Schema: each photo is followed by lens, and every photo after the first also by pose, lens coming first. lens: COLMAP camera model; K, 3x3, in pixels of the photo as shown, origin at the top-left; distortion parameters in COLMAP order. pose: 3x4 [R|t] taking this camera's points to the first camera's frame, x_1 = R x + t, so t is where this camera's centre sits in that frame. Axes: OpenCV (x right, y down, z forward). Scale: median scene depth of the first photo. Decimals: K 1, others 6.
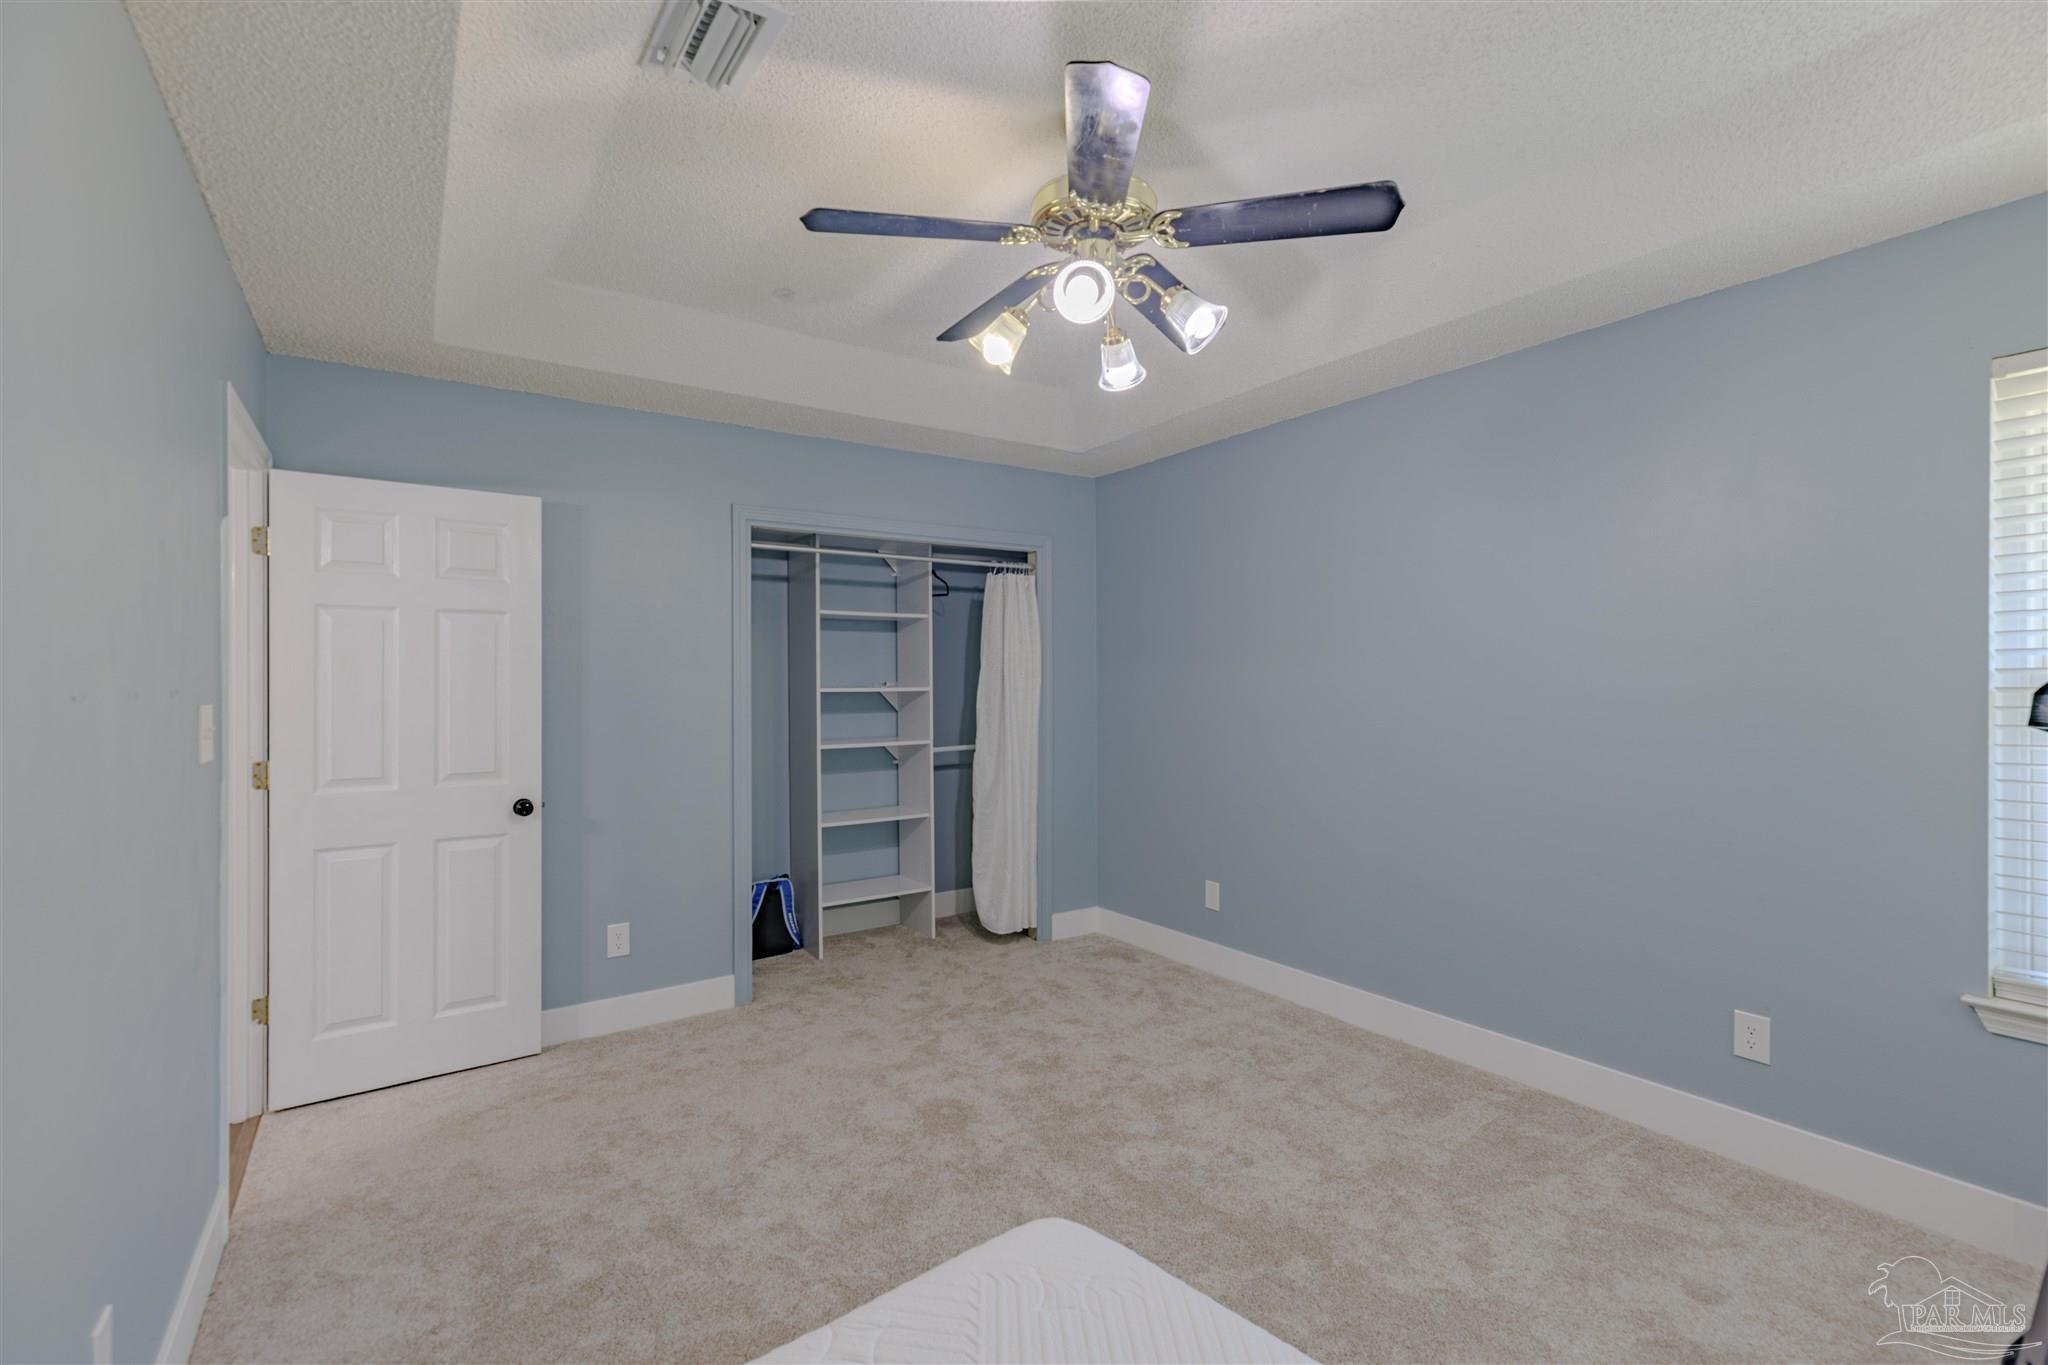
lens RADIAL K [[916.4, 0, 1024.9], [0, 916.4, 680.7], [0, 0, 1]] dist [0.002092, 0.000278]
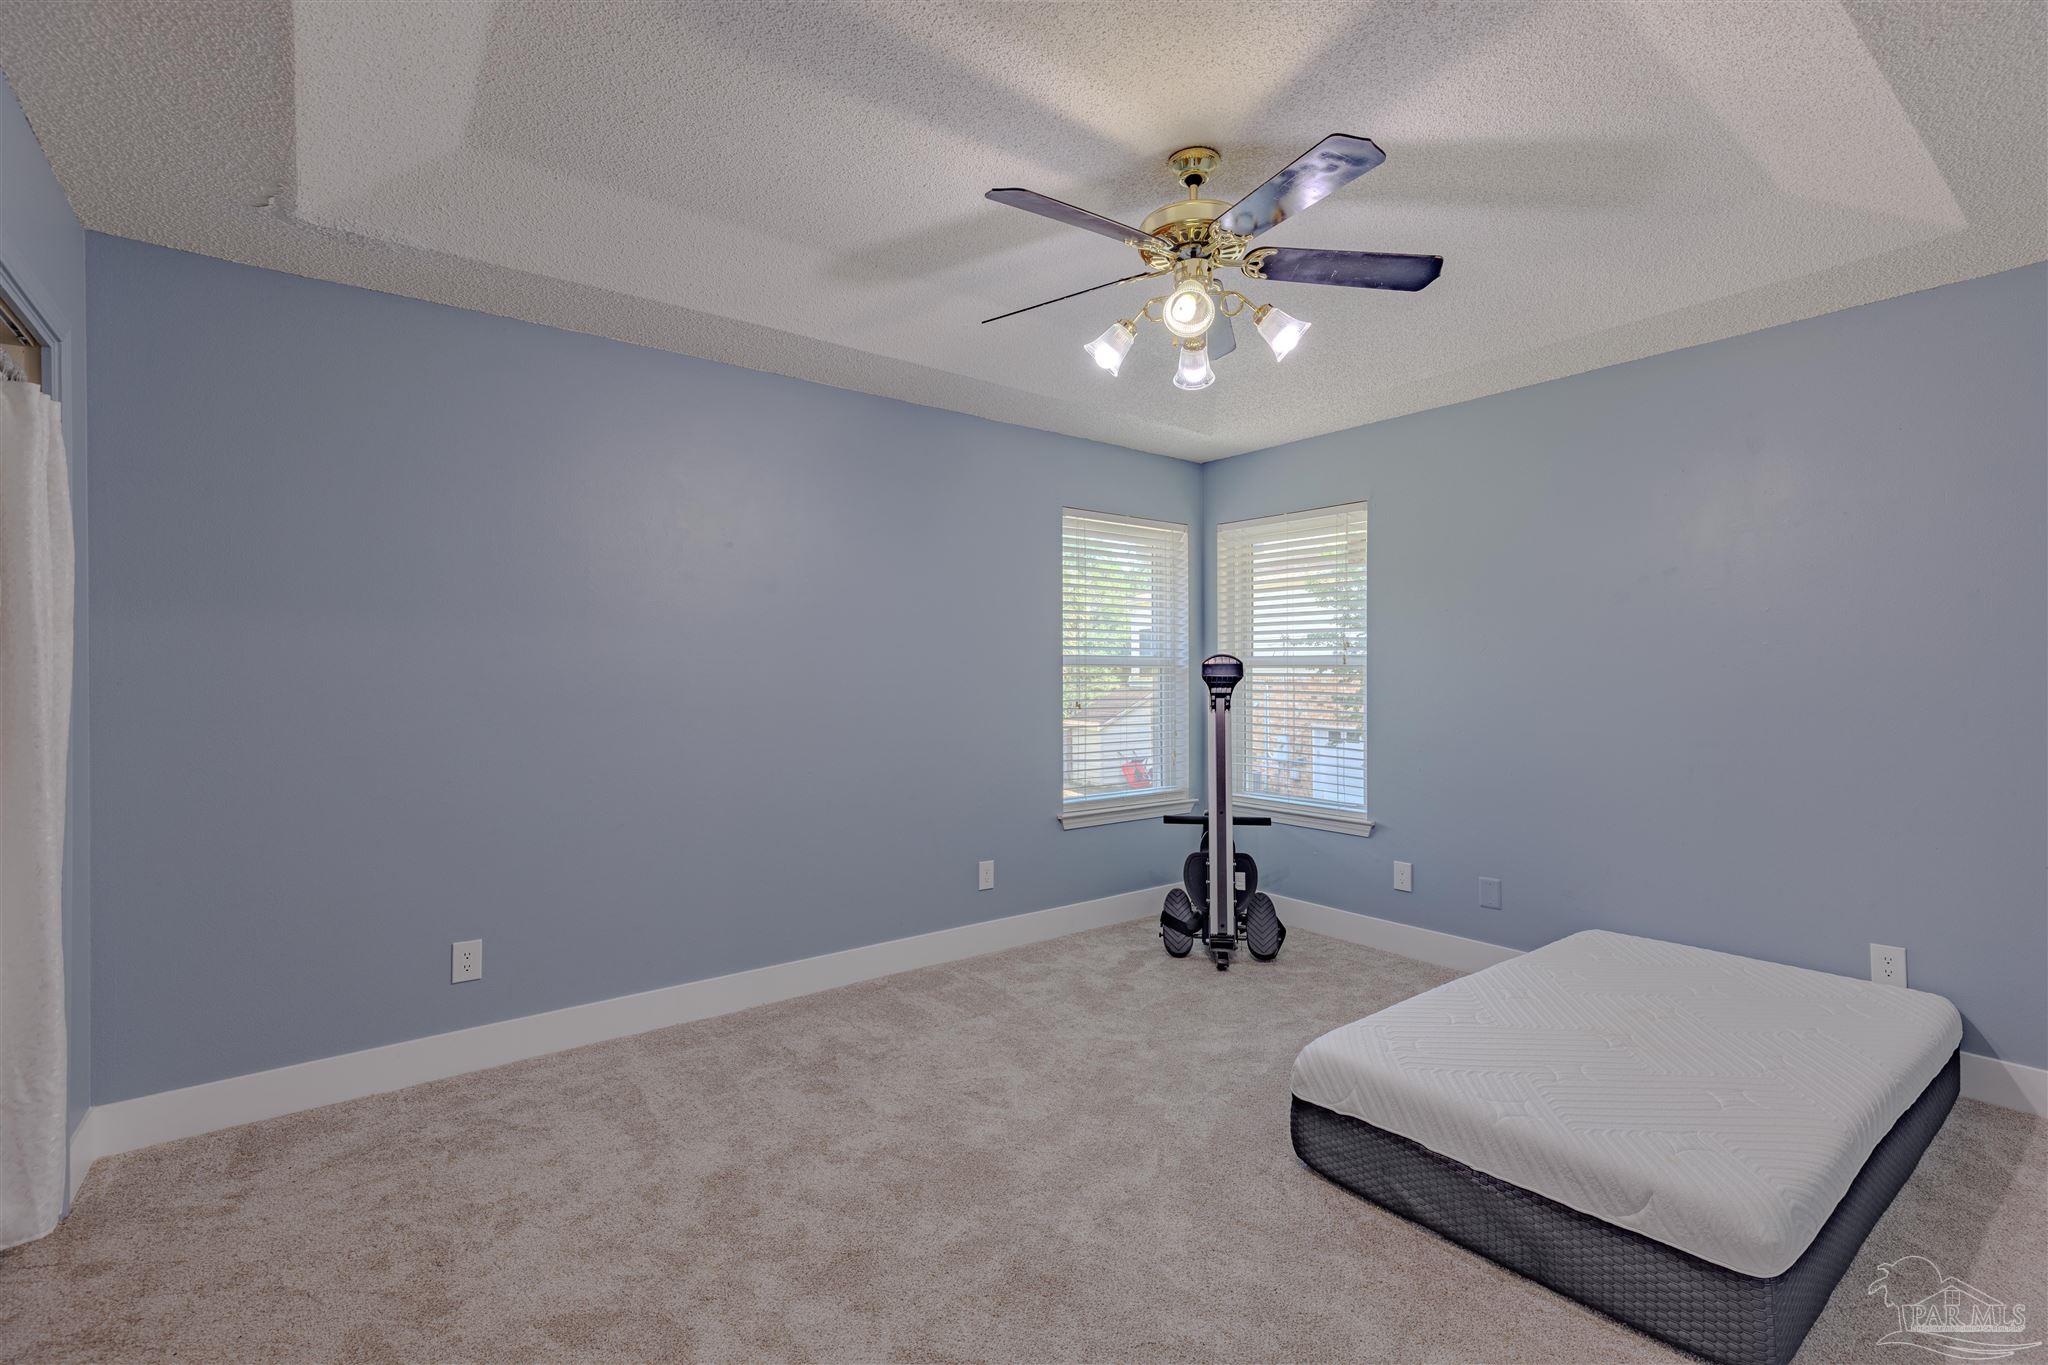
lens RADIAL K [[916.4, 0, 1023.1], [0, 916.4, 682.4], [0, 0, 1]] dist [0.002092, 0.000278]
pose [[-0.055972, -0.002667, 0.998429, -0.590337], [0.005970, 0.999978, 0.003006, 0.027207], [-0.998414, 0.006129, -0.055955, 0.712060]]
